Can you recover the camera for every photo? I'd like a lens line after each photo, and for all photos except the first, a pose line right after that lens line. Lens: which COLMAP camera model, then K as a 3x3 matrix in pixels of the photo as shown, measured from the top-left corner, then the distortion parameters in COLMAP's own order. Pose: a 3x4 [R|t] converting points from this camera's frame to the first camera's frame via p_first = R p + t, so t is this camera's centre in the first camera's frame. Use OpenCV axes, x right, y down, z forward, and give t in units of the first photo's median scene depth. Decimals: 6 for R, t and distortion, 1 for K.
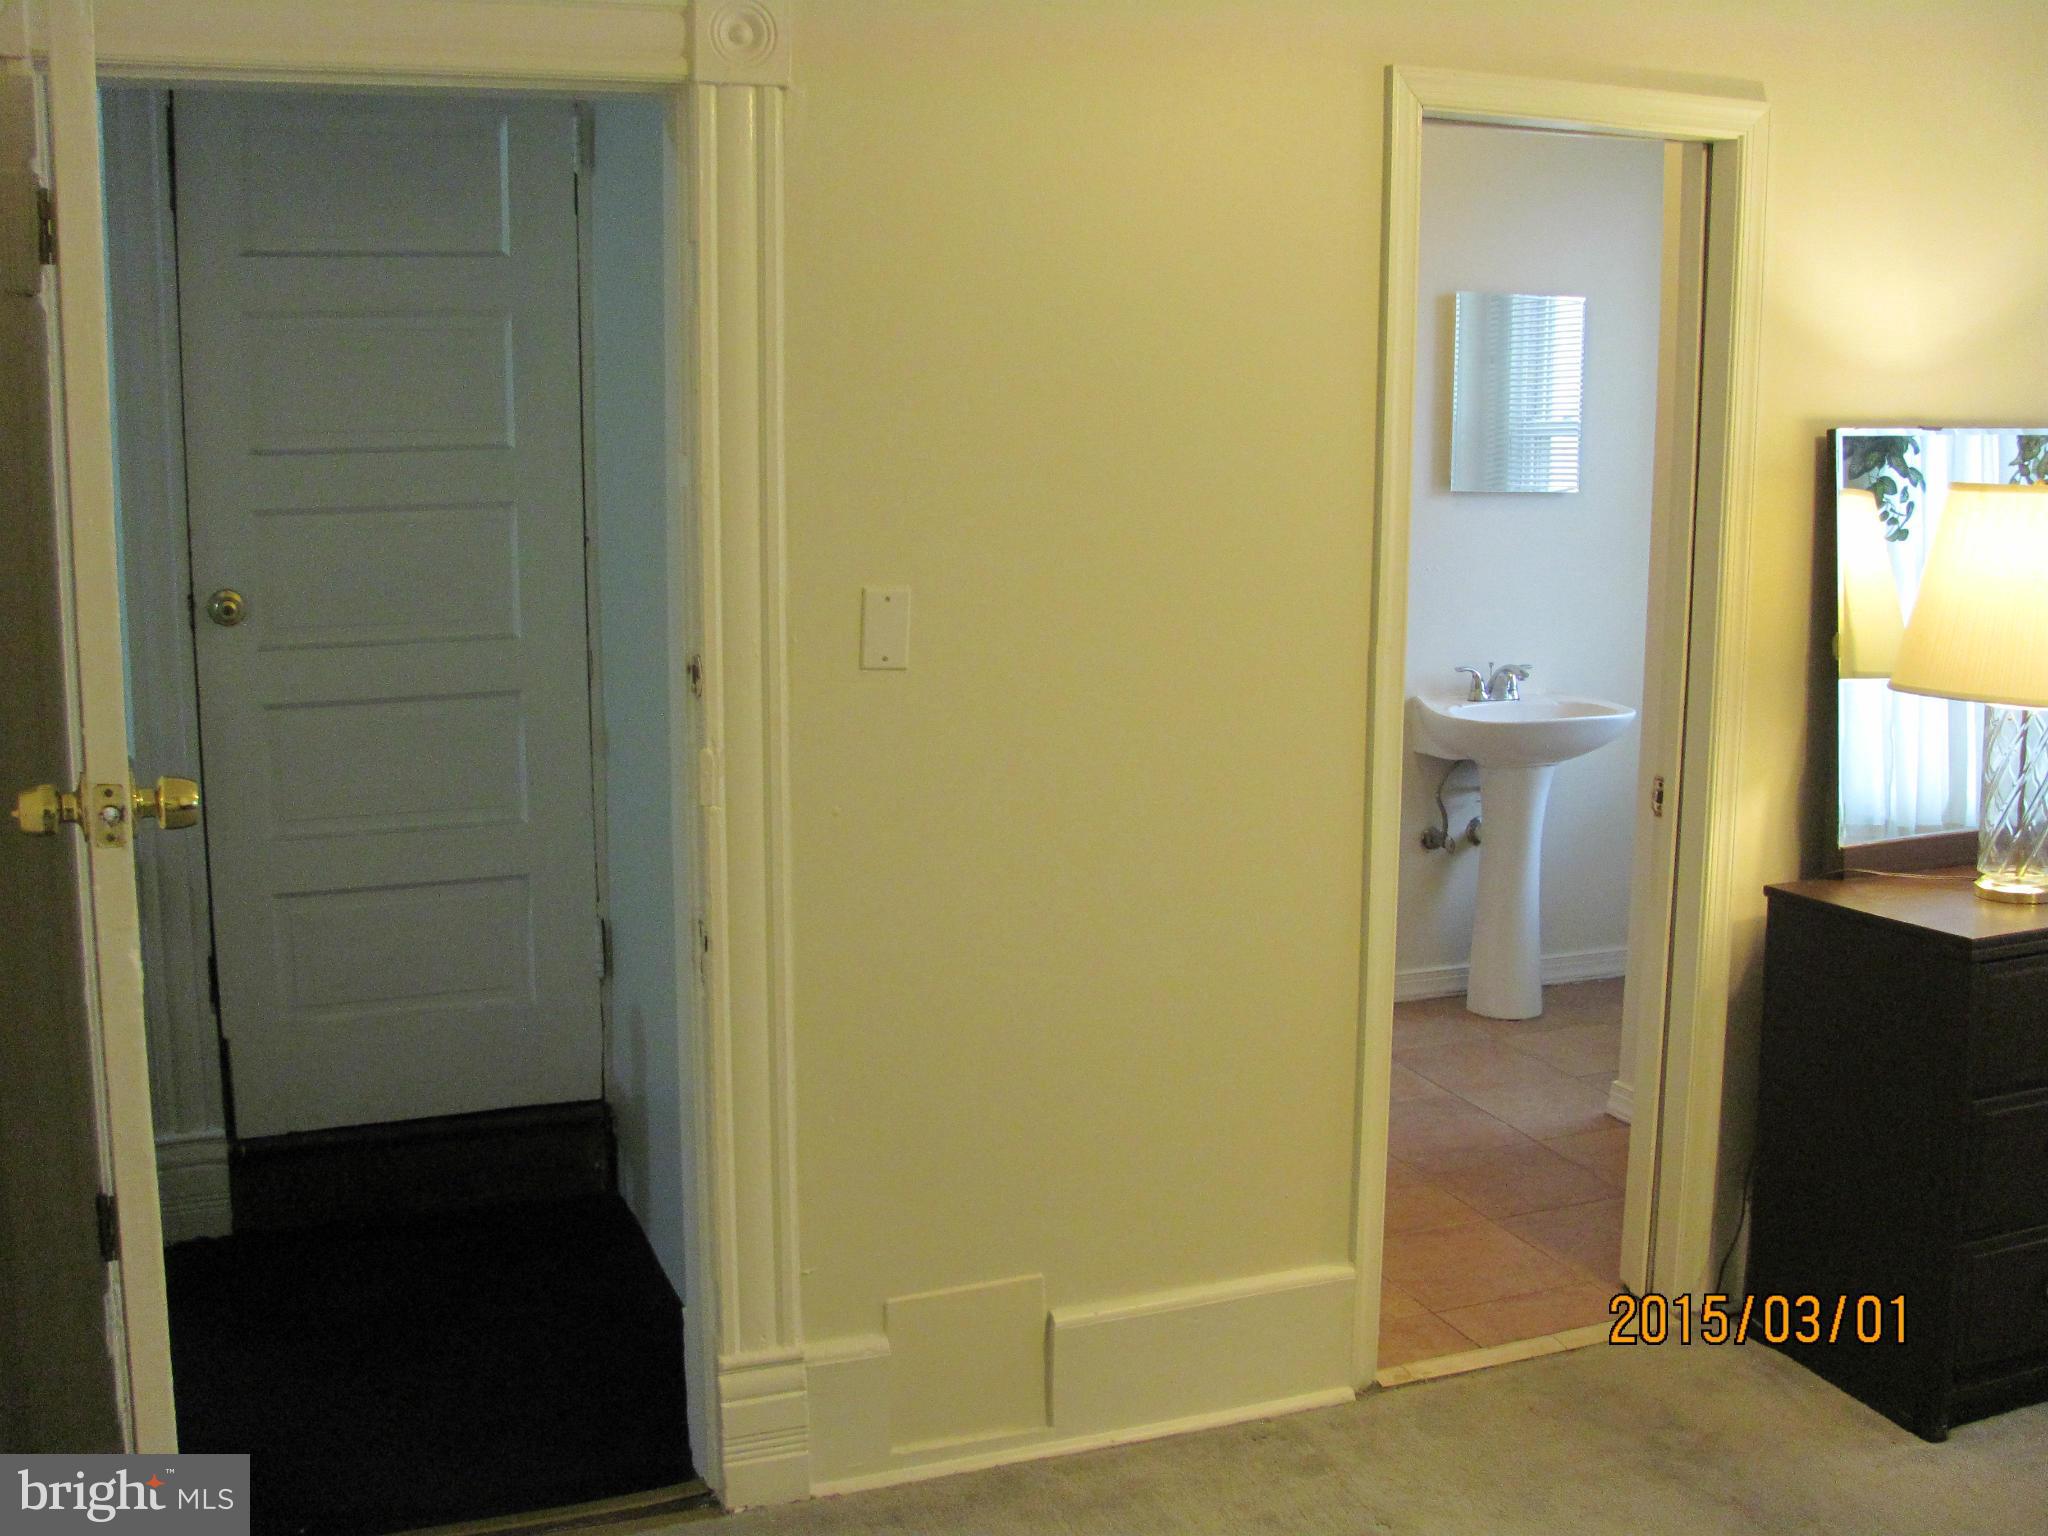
lens RADIAL K [[2186.7, 0, 1024.0], [0, 2186.7, 768.0], [0, 0, 1]] dist [-0.213243, 0.278654]
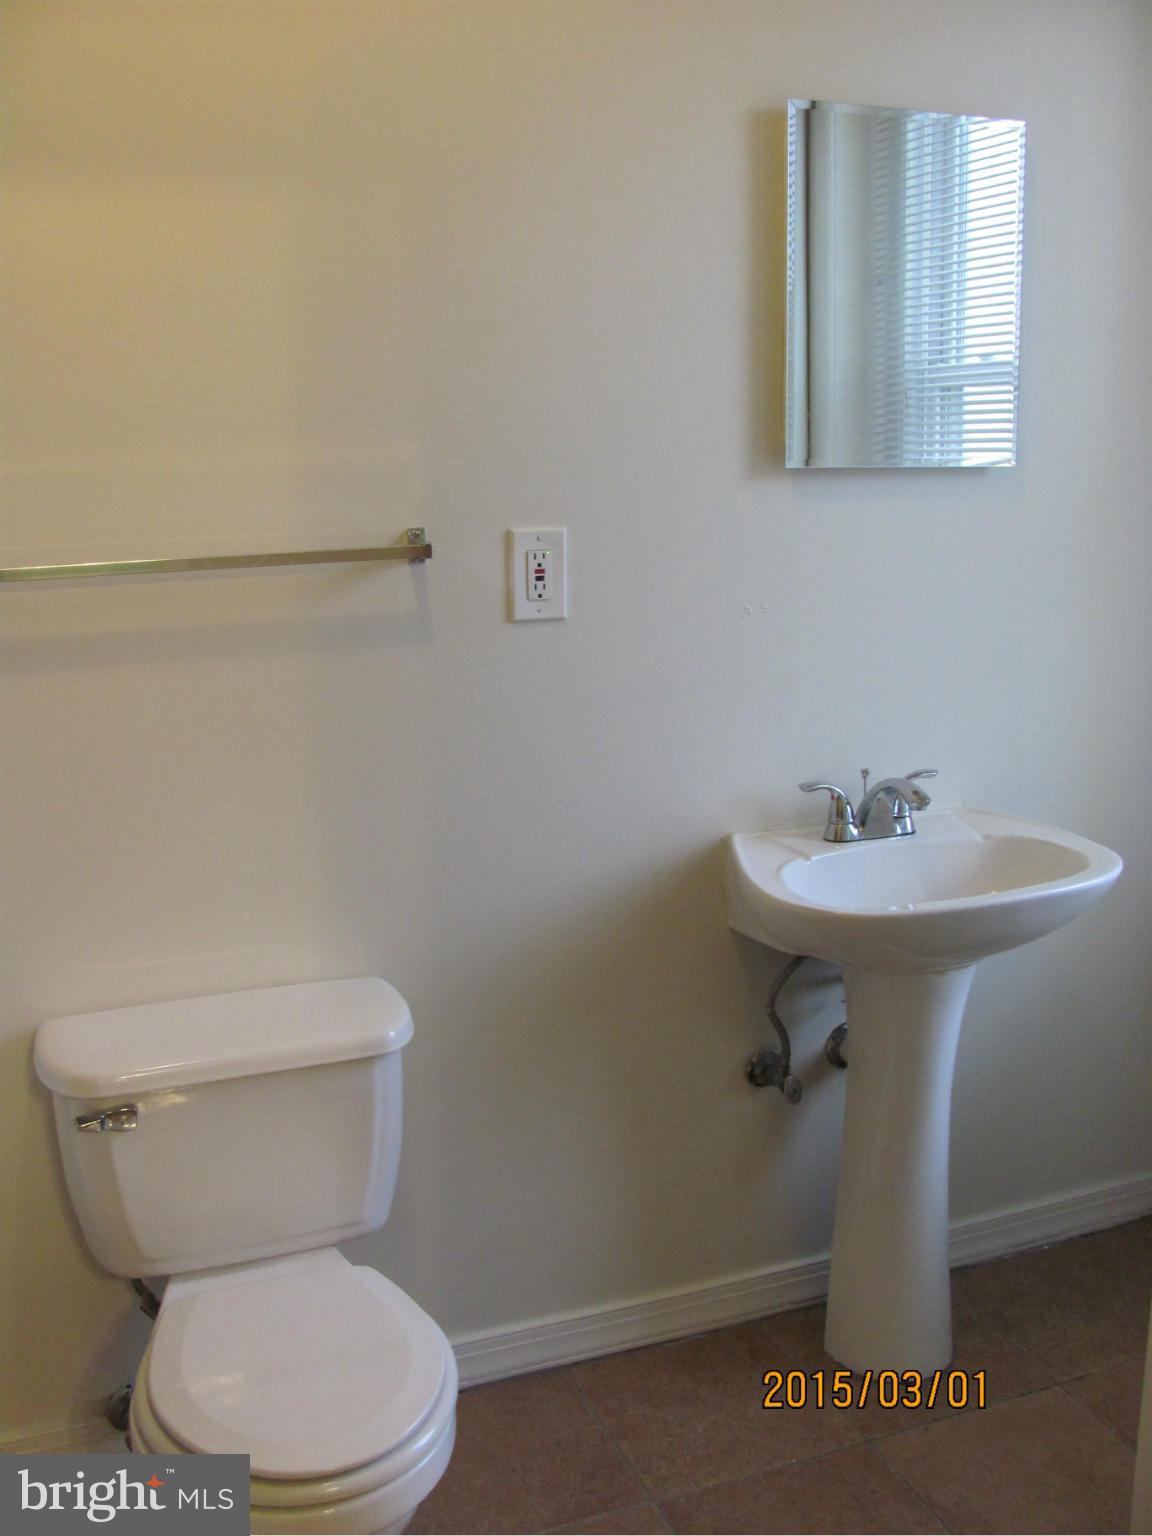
lens RADIAL K [[1640.0, 0, 576.0], [0, 1640.0, 768.0], [0, 0, 1]] dist [-0.213243, 0.278654]
pose [[0.999897, -0.013770, 0.004149, 0.137194], [0.013582, 0.999008, 0.042416, -0.068525], [-0.004729, -0.042356, 0.999091, 0.568269]]
